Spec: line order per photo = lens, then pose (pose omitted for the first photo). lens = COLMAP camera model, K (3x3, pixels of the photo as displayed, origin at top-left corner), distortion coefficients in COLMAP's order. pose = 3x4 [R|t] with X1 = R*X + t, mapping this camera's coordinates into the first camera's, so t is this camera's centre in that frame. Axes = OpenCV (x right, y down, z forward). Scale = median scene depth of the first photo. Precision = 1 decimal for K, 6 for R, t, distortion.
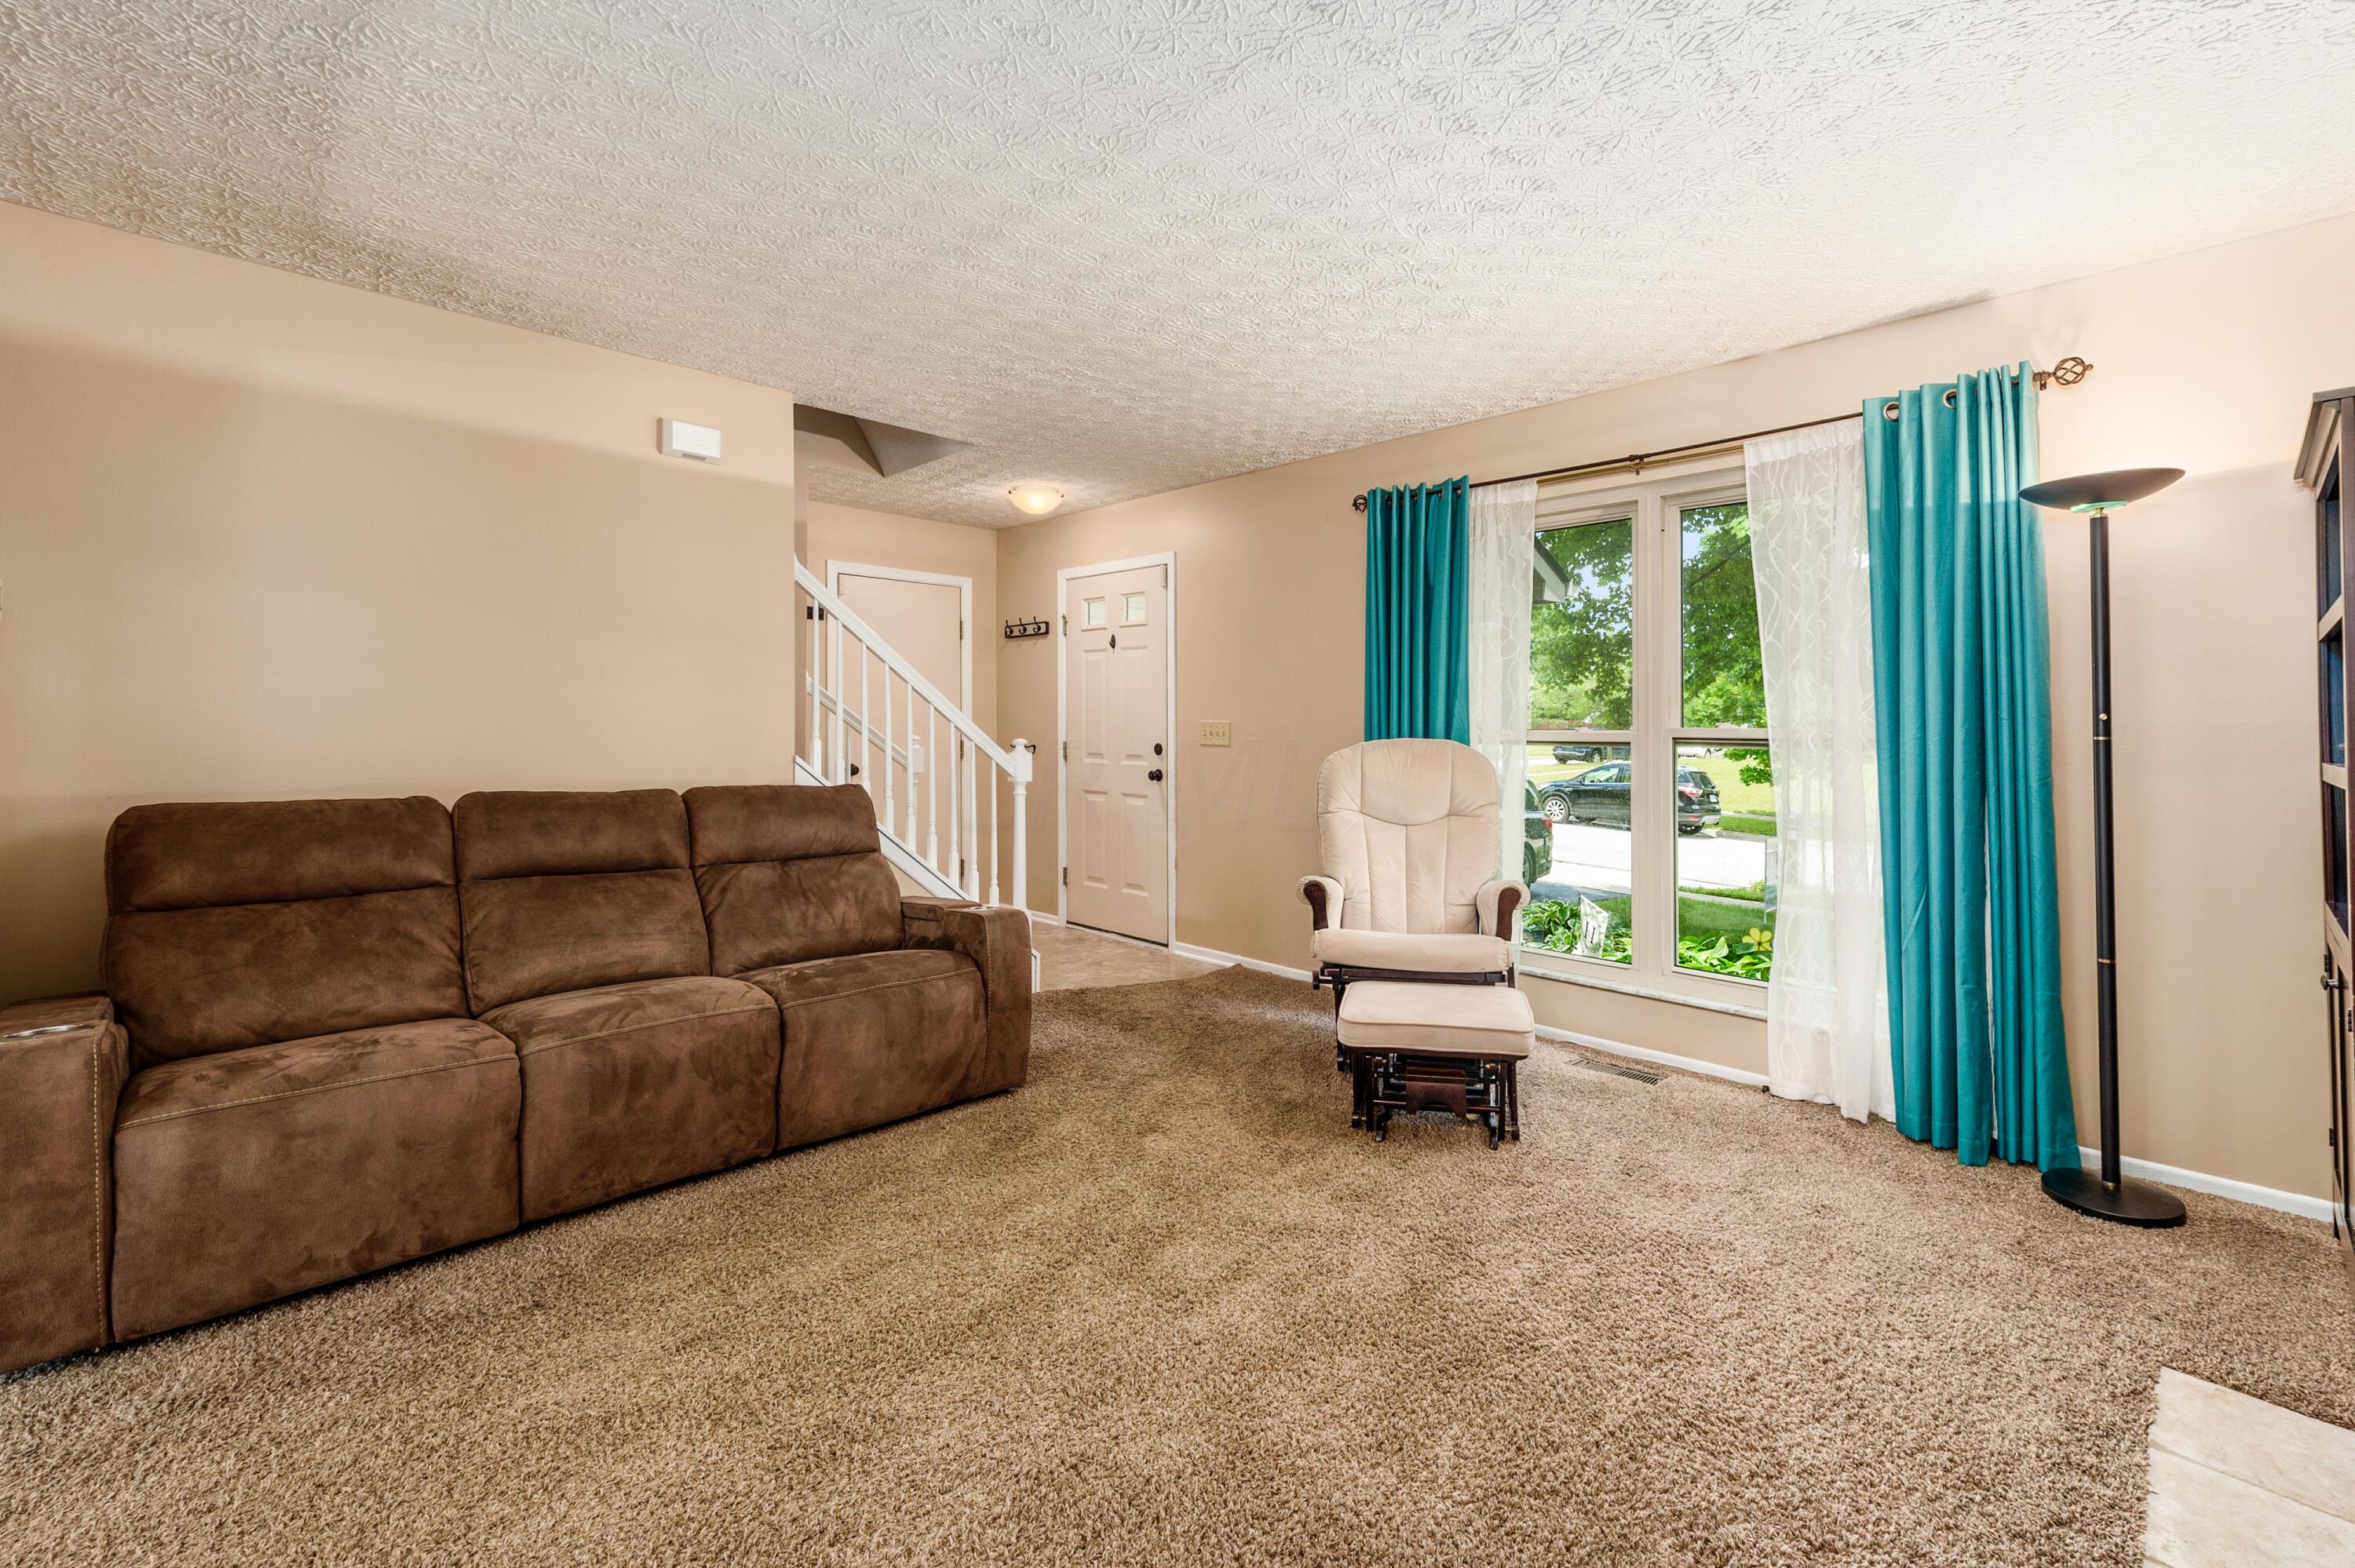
lens RADIAL K [[1099.8, 0, 1182.4], [0, 1099.8, 725.3], [0, 0, 1]] dist [0.000590, 0.000126]
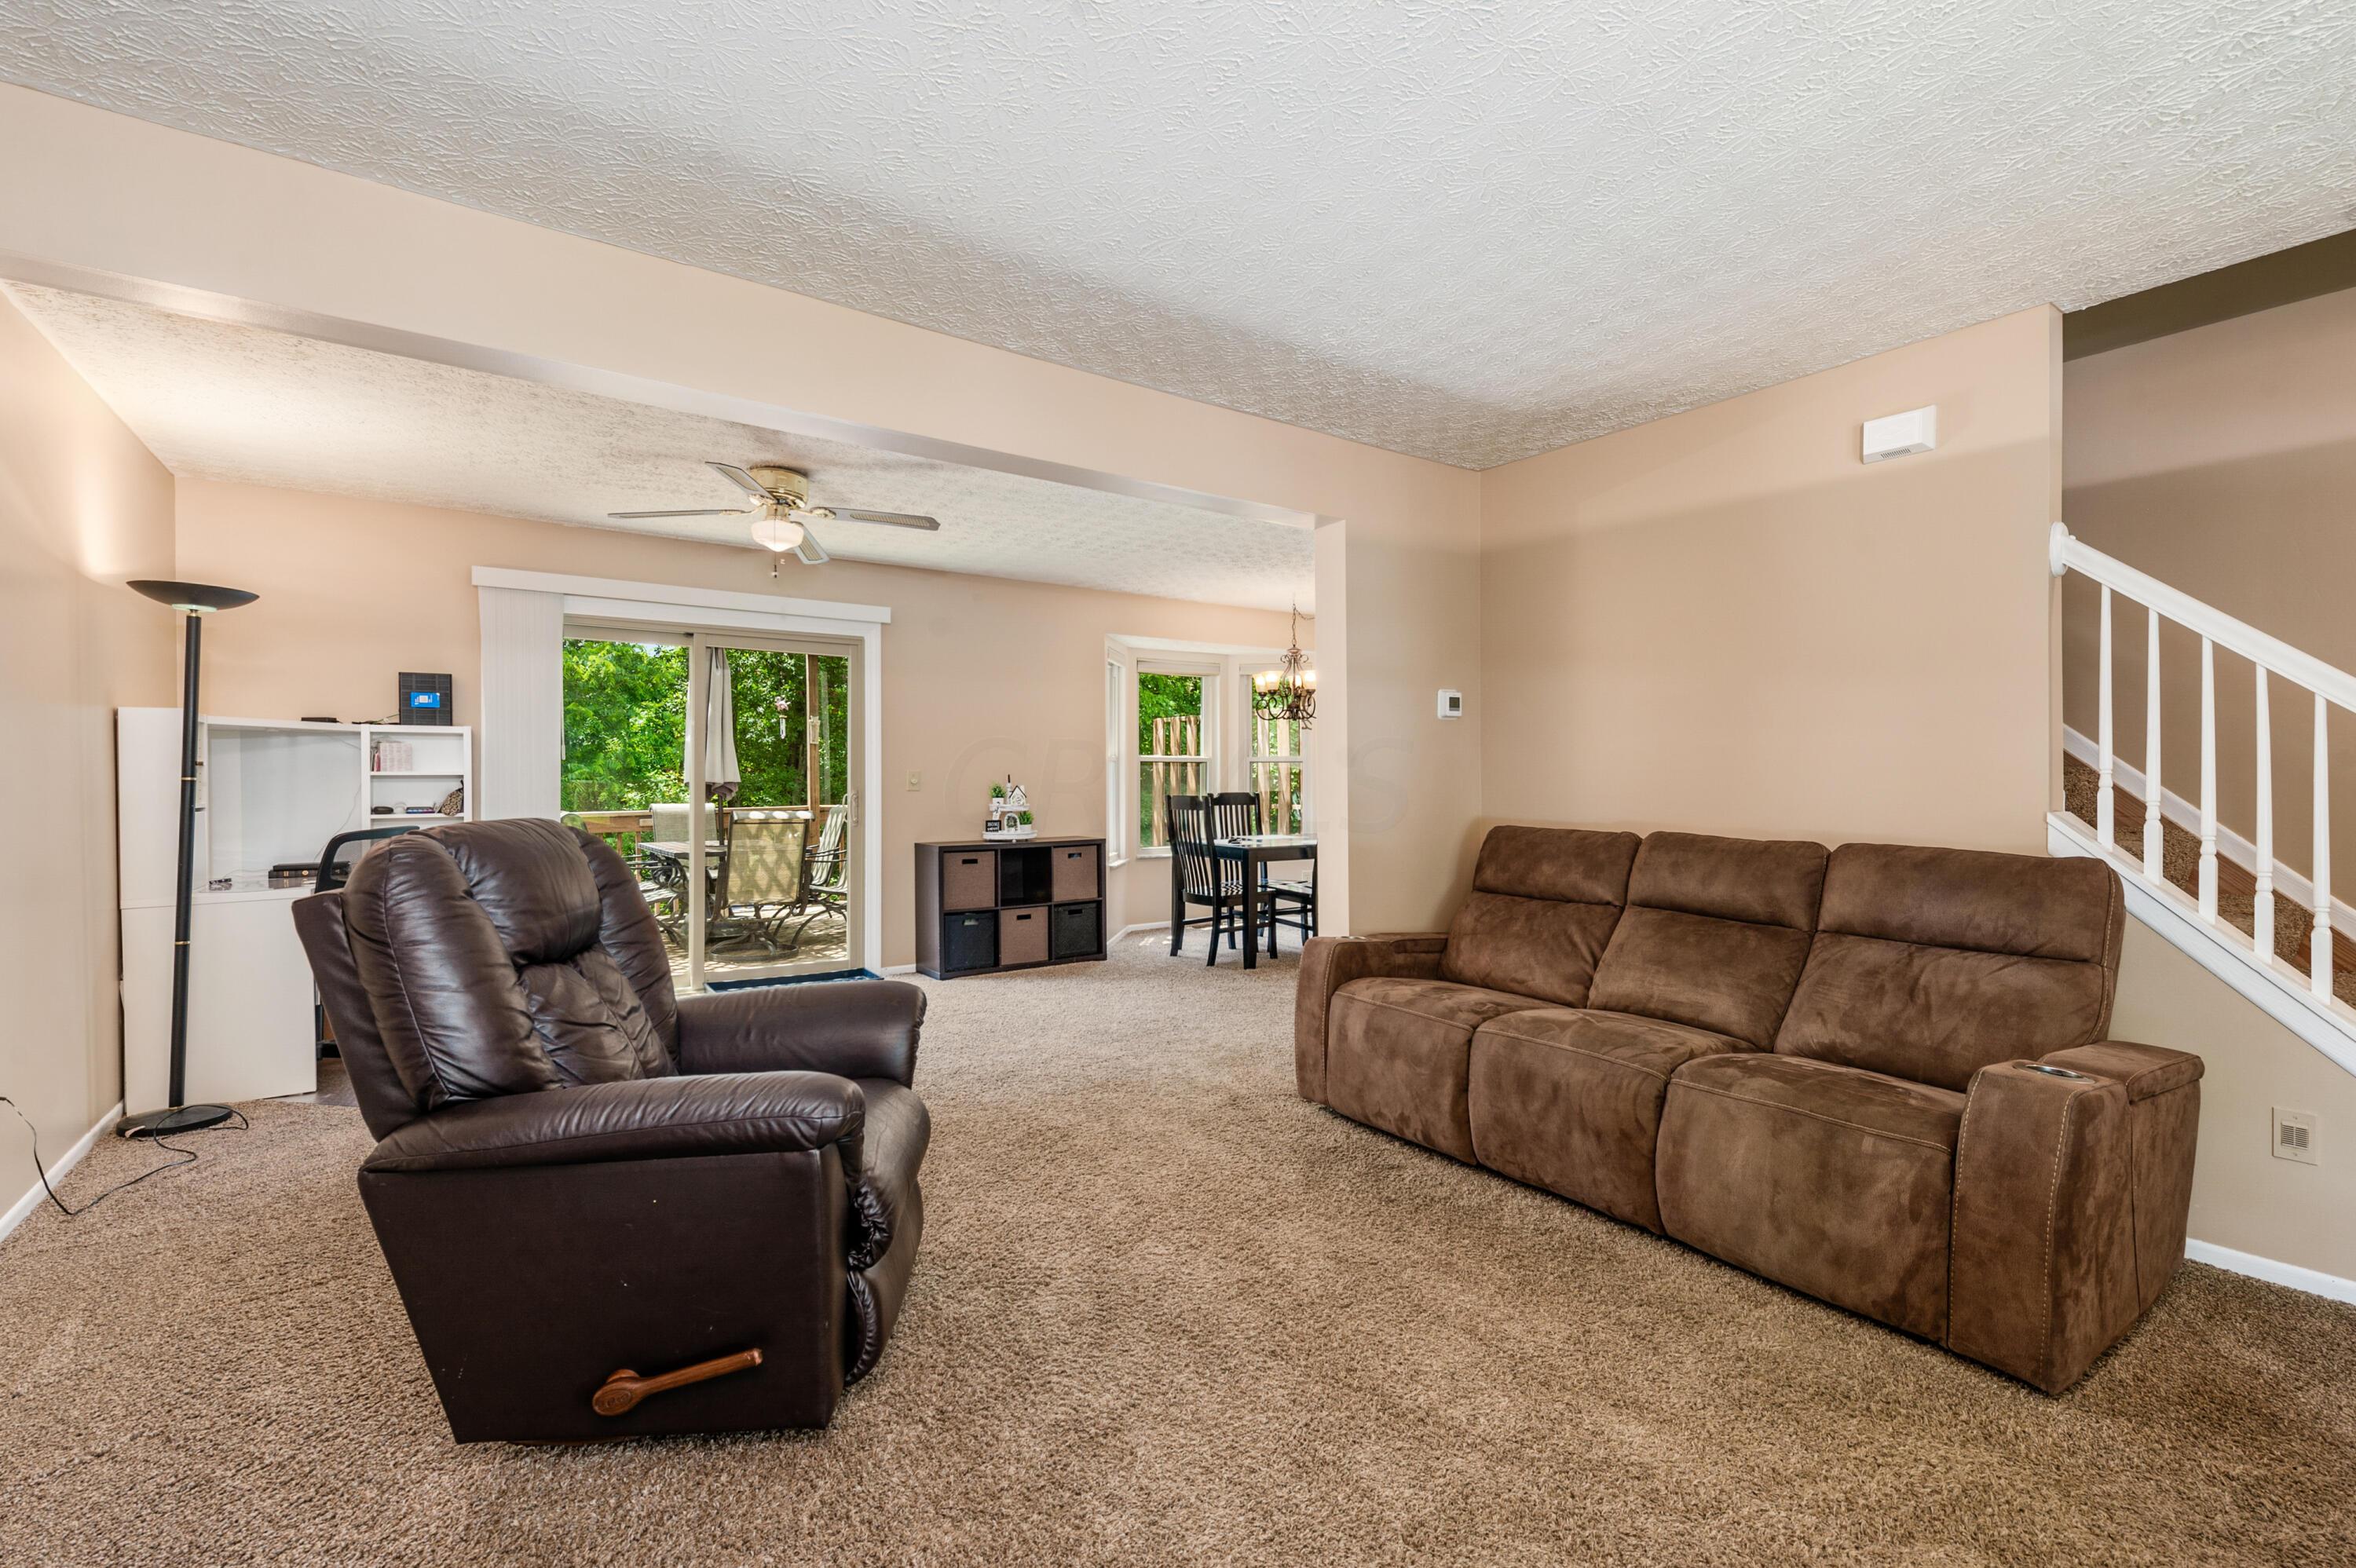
lens RADIAL K [[1017.9, 0, 1178.0], [0, 1017.9, 784.0], [0, 0, 1]] dist [-0.001294, -0.000145]
pose [[-0.192706, 0.005207, -0.981243, 0.549061], [0.008958, 0.999954, 0.003547, 0.002711], [0.981216, -0.008106, -0.192744, 0.773854]]
